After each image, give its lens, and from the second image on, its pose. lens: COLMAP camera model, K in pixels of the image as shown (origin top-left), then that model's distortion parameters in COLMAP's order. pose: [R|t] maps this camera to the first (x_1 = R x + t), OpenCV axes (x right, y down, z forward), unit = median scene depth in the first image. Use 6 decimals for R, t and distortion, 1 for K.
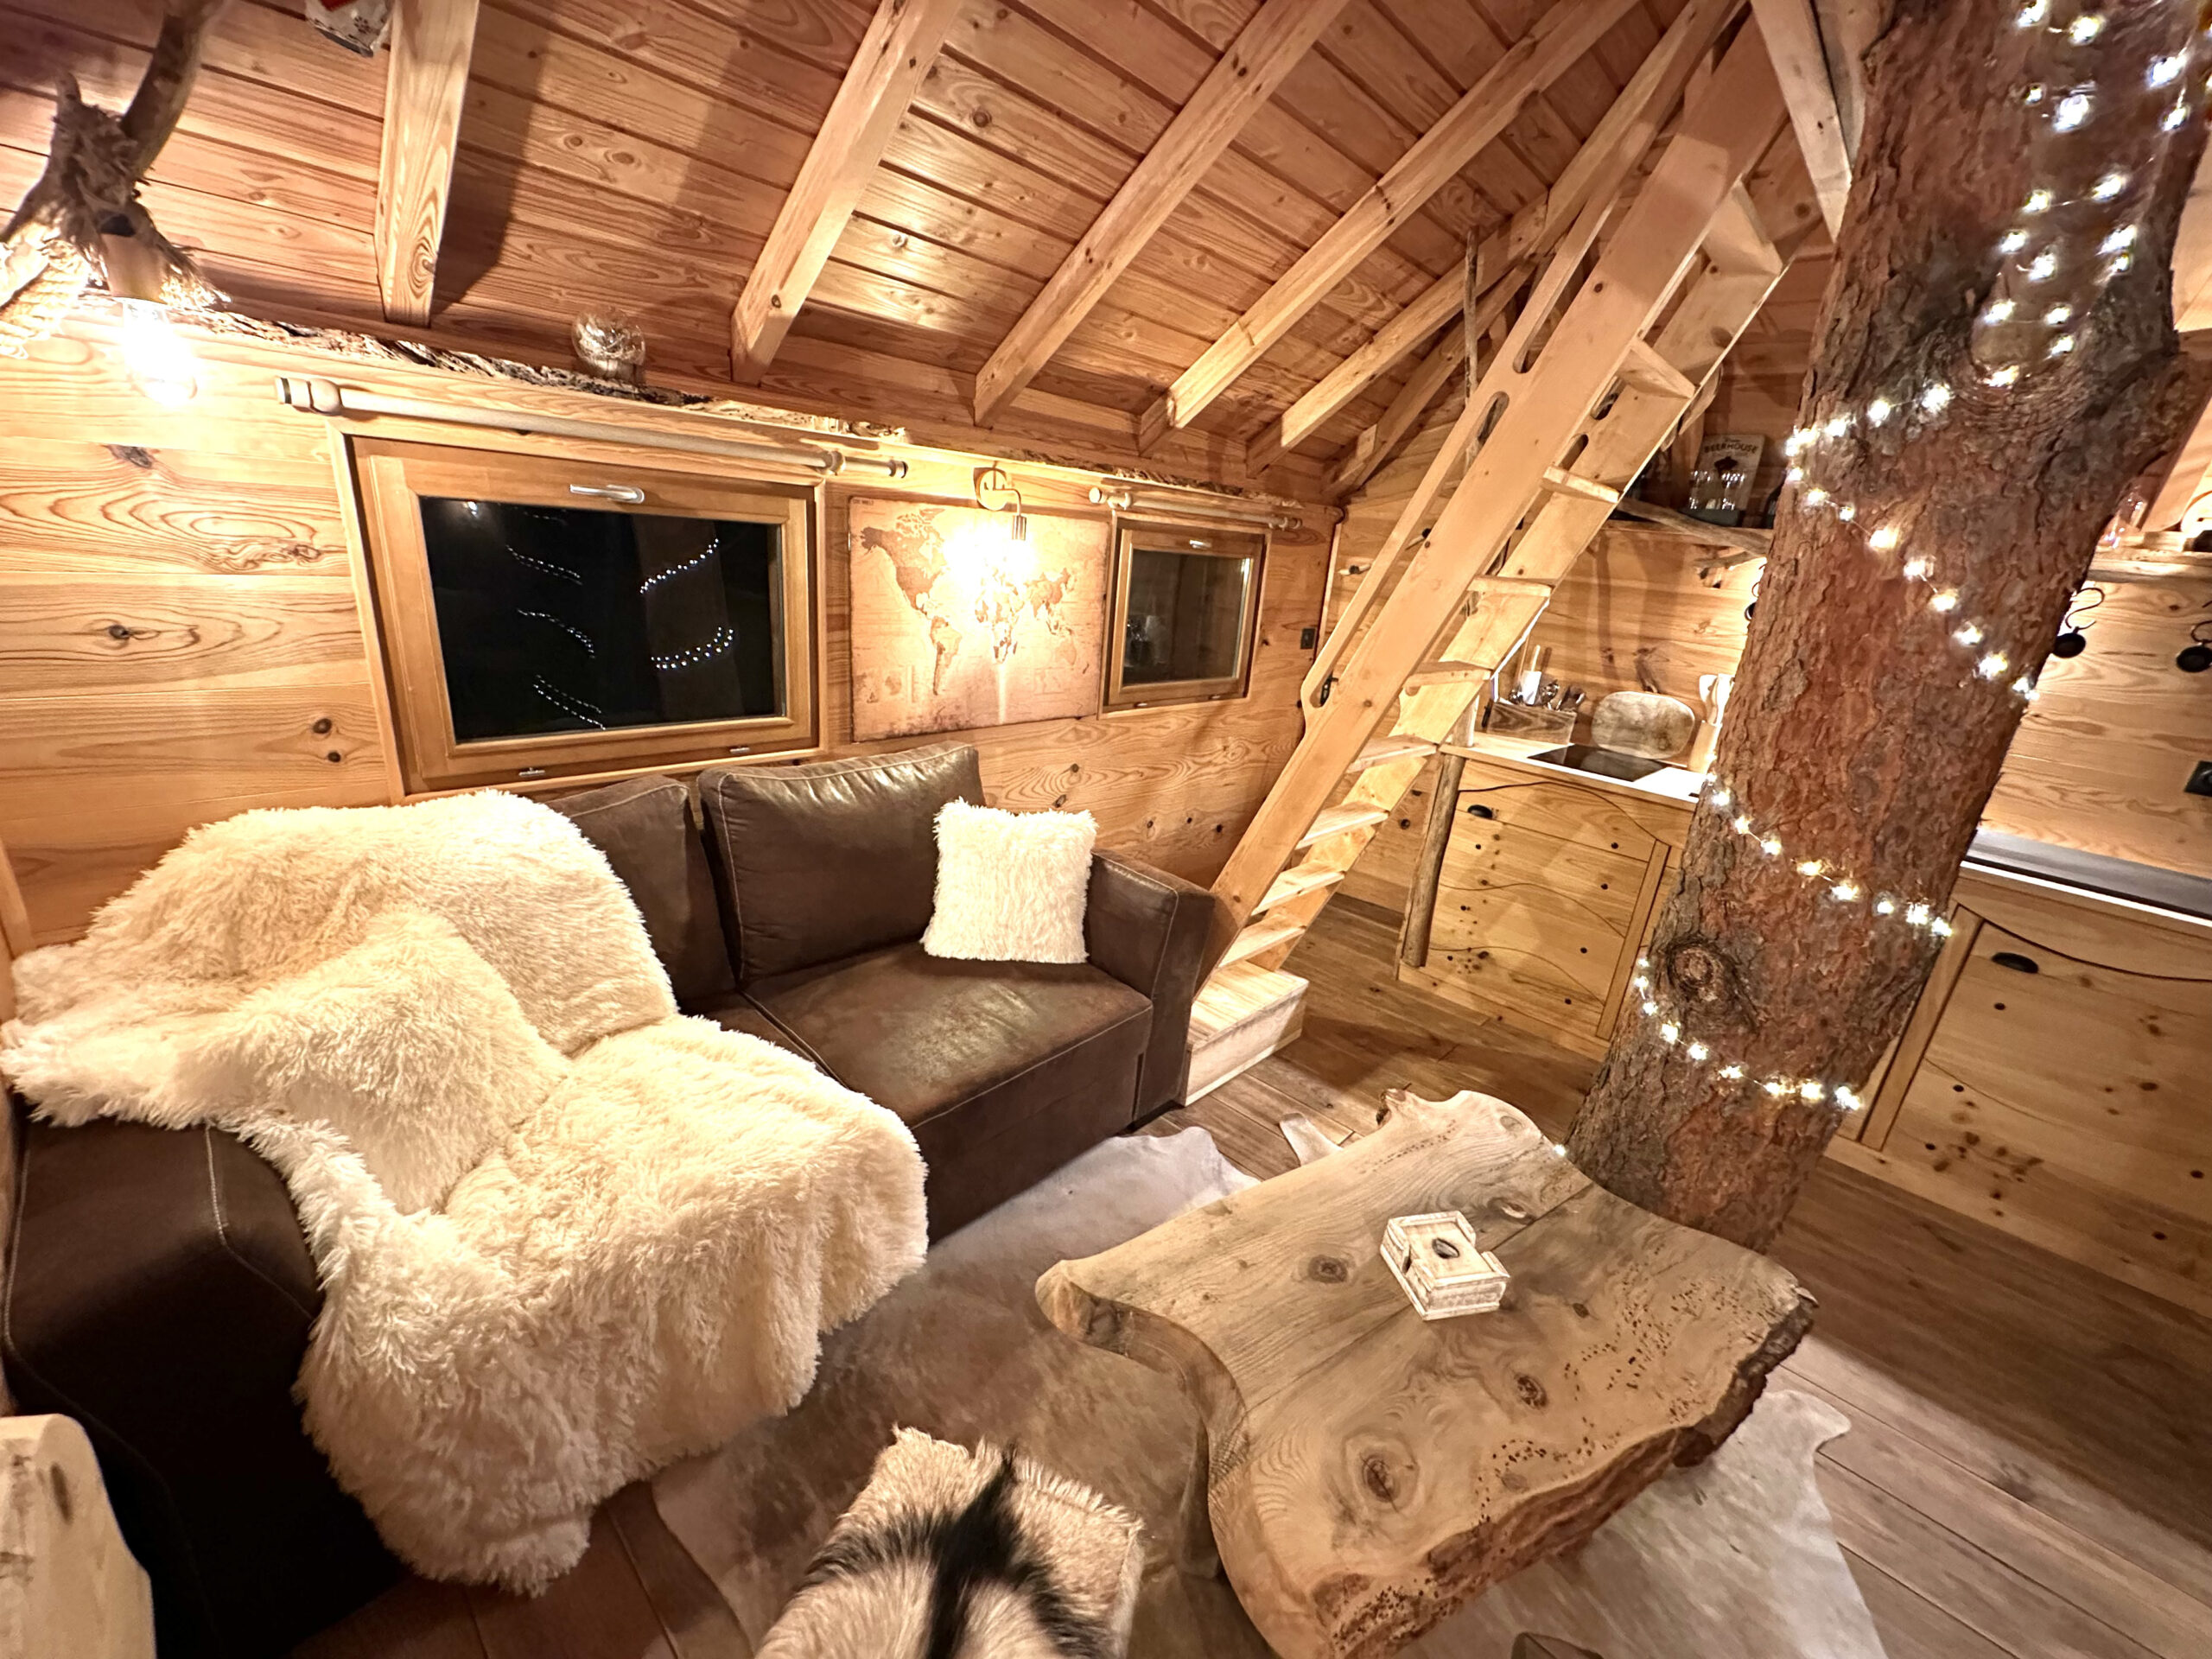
lens RADIAL K [[883.2, 0, 1100.0], [0, 883.2, 827.0], [0, 0, 1]] dist [-0.002608, -0.000202]
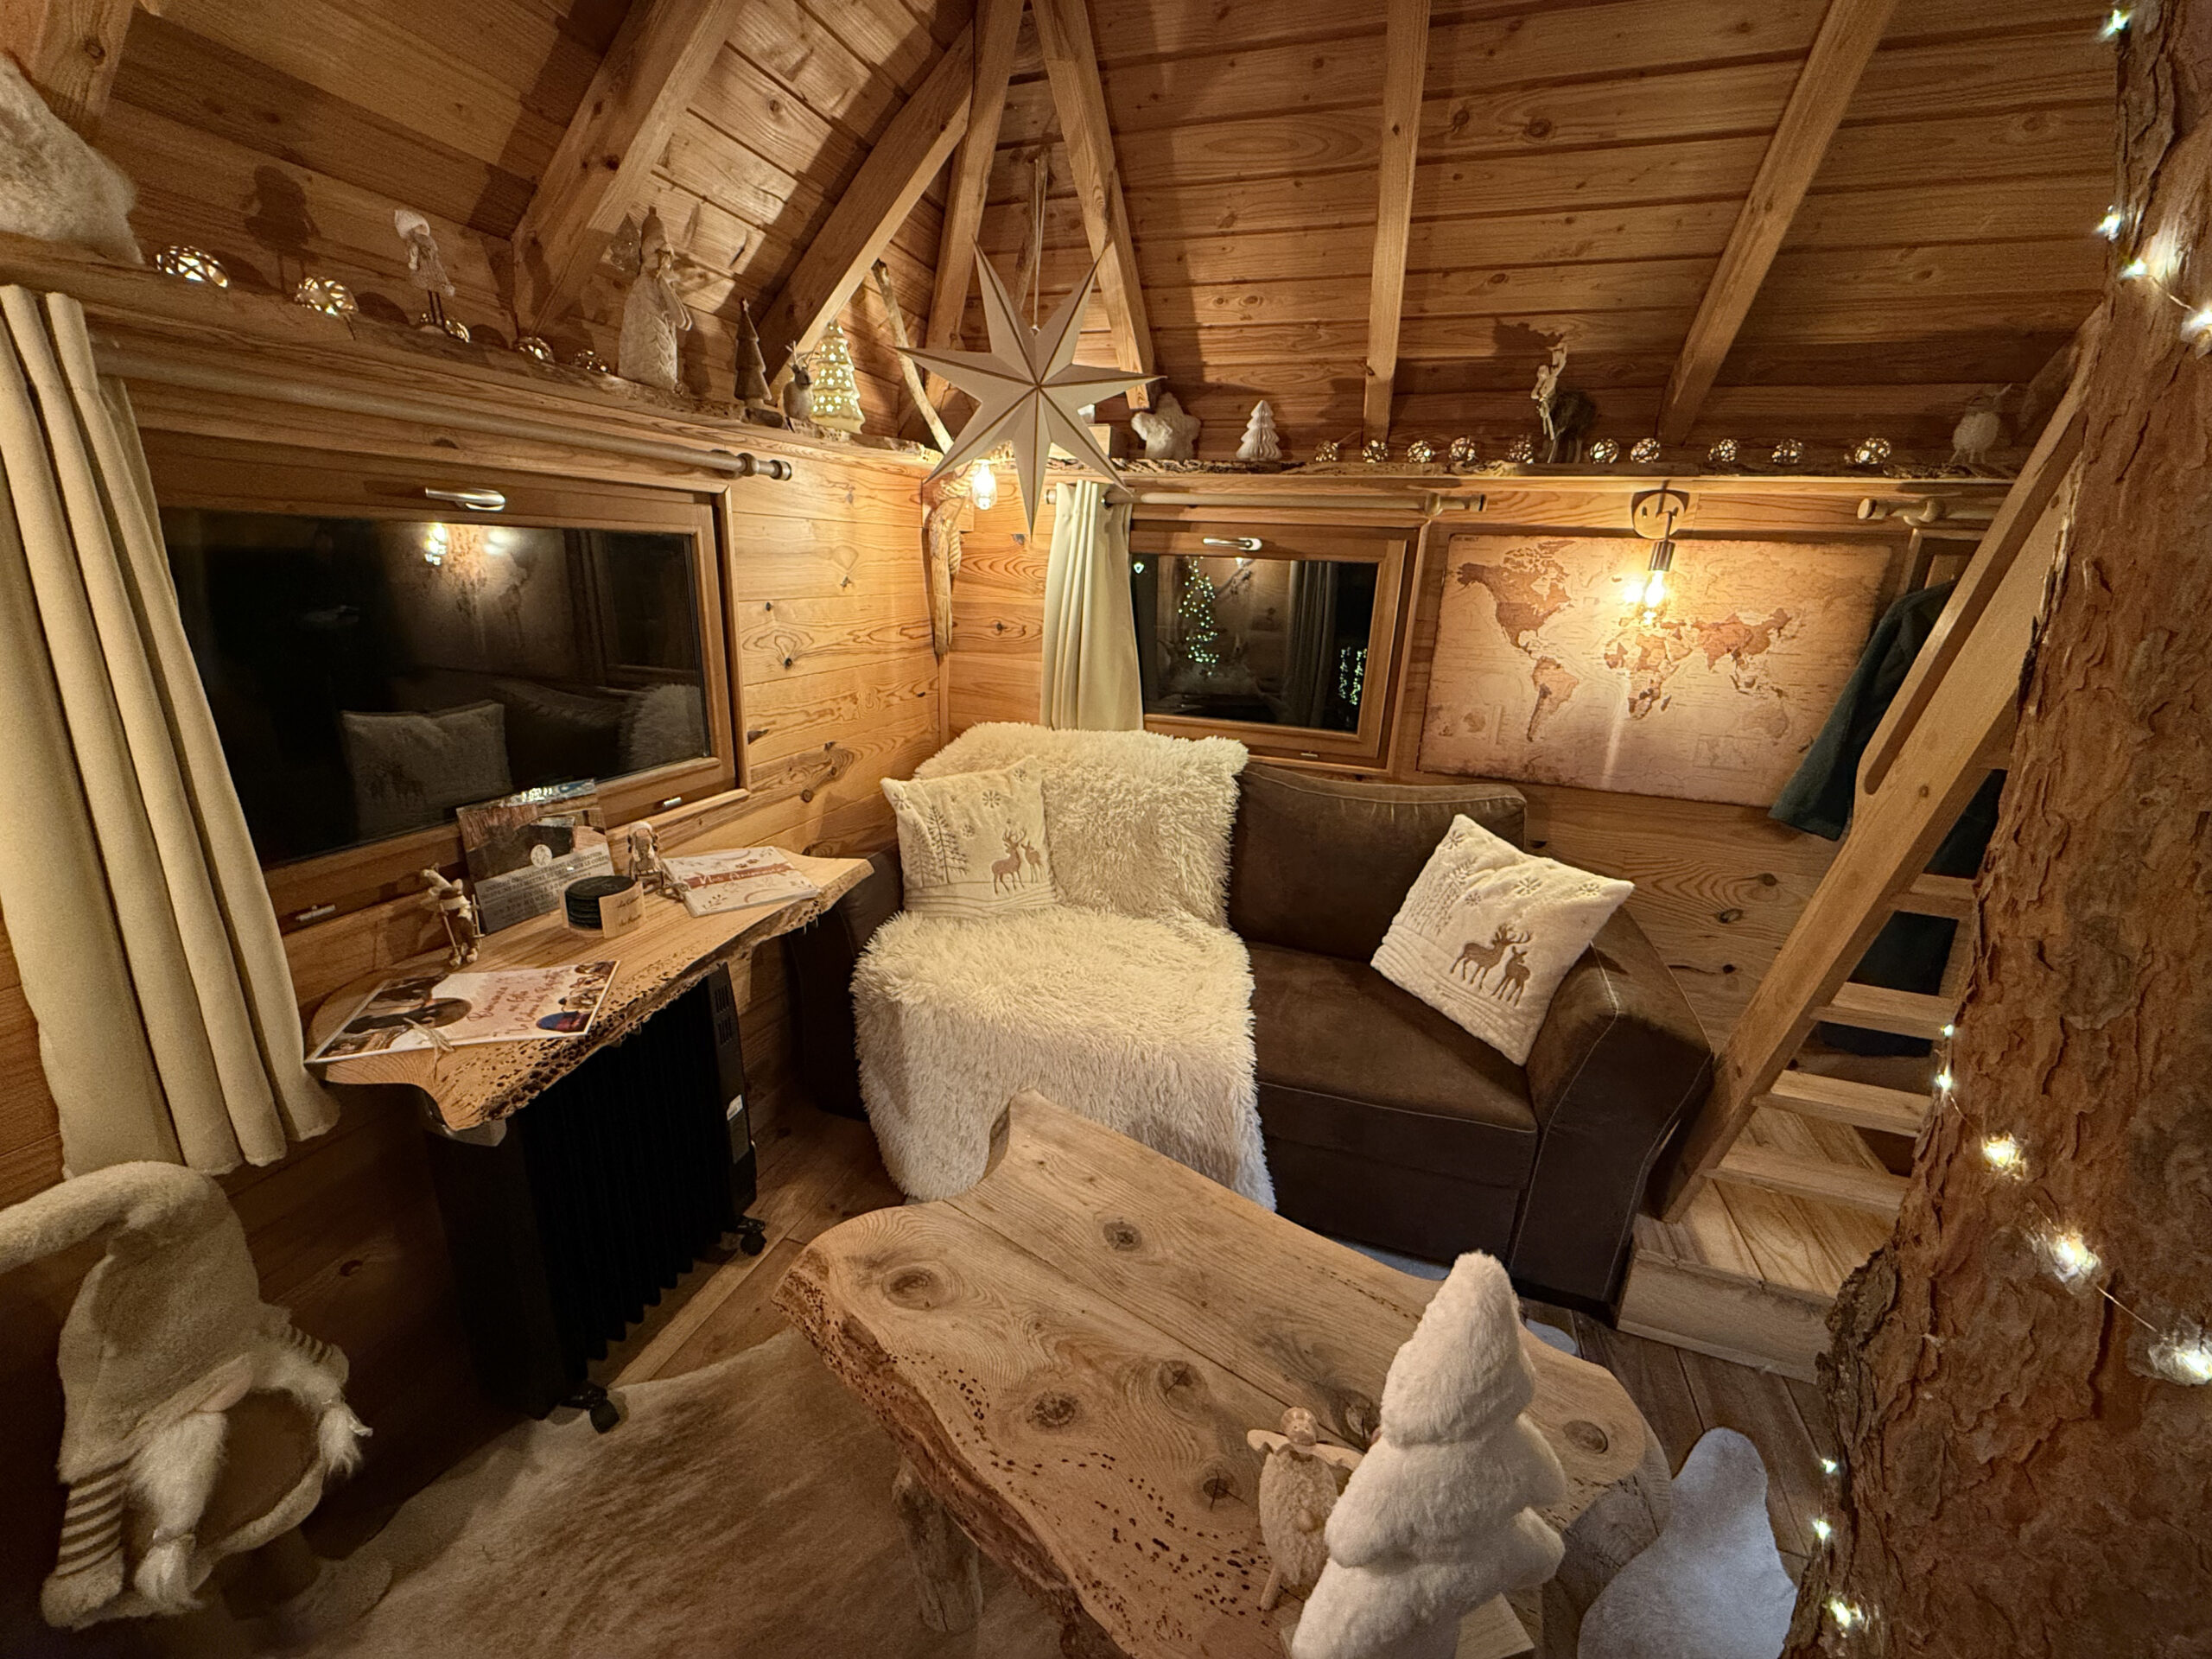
lens RADIAL K [[875.9, 0, 1103.2], [0, 875.9, 826.2], [0, 0, 1]] dist [0.002102, 0.000020]
pose [[0.423220, 0.196170, -0.884535, 0.508115], [-0.289601, 0.954353, 0.073090, -0.002860], [0.858496, 0.225229, 0.460713, 0.241395]]
